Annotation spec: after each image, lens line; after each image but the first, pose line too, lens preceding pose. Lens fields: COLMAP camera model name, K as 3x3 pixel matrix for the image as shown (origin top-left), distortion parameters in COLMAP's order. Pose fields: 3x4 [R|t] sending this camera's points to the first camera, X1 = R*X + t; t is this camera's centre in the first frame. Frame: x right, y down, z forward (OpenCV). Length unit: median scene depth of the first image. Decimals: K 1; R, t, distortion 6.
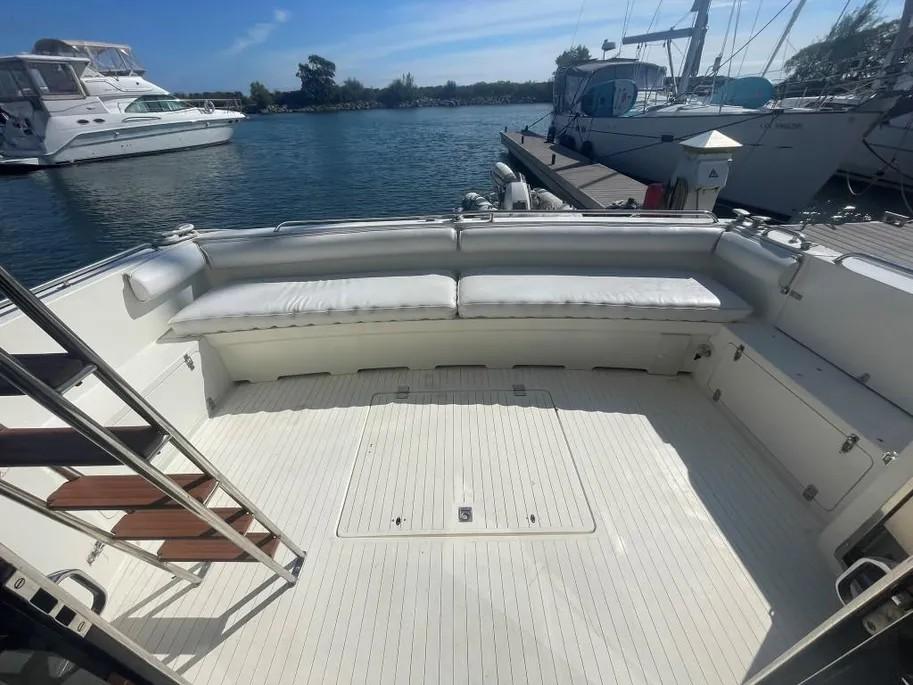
lens RADIAL K [[366.0, 0, 456.5], [0, 366.0, 342.5], [0, 0, 1]] dist [0.001352, -0.000019]
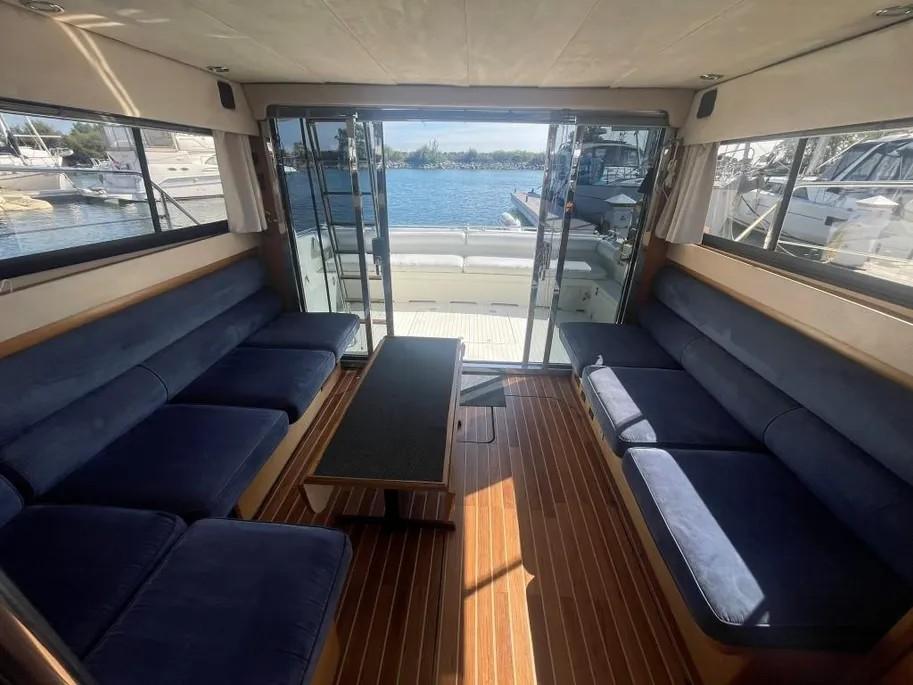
lens RADIAL K [[366.0, 0, 456.5], [0, 366.0, 342.5], [0, 0, 1]] dist [0.001352, -0.000019]
pose [[0.997941, 0.057731, -0.027956, 0.009688], [-0.060897, 0.989612, -0.130229, 0.123952], [0.020147, 0.131663, 0.991090, -0.202148]]
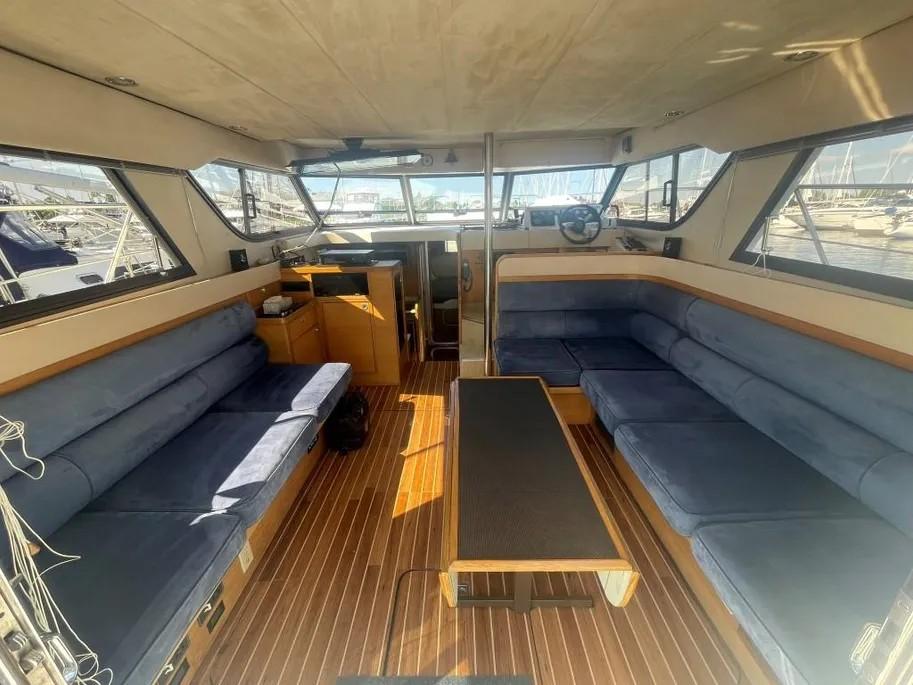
lens RADIAL K [[366.0, 0, 456.5], [0, 366.0, 342.5], [0, 0, 1]] dist [0.001352, -0.000019]
pose [[-0.998689, 0.045175, 0.024054, -0.141407], [0.046502, 0.604650, 0.795133, -1.881387], [0.021376, 0.795209, -0.605958, 3.059554]]
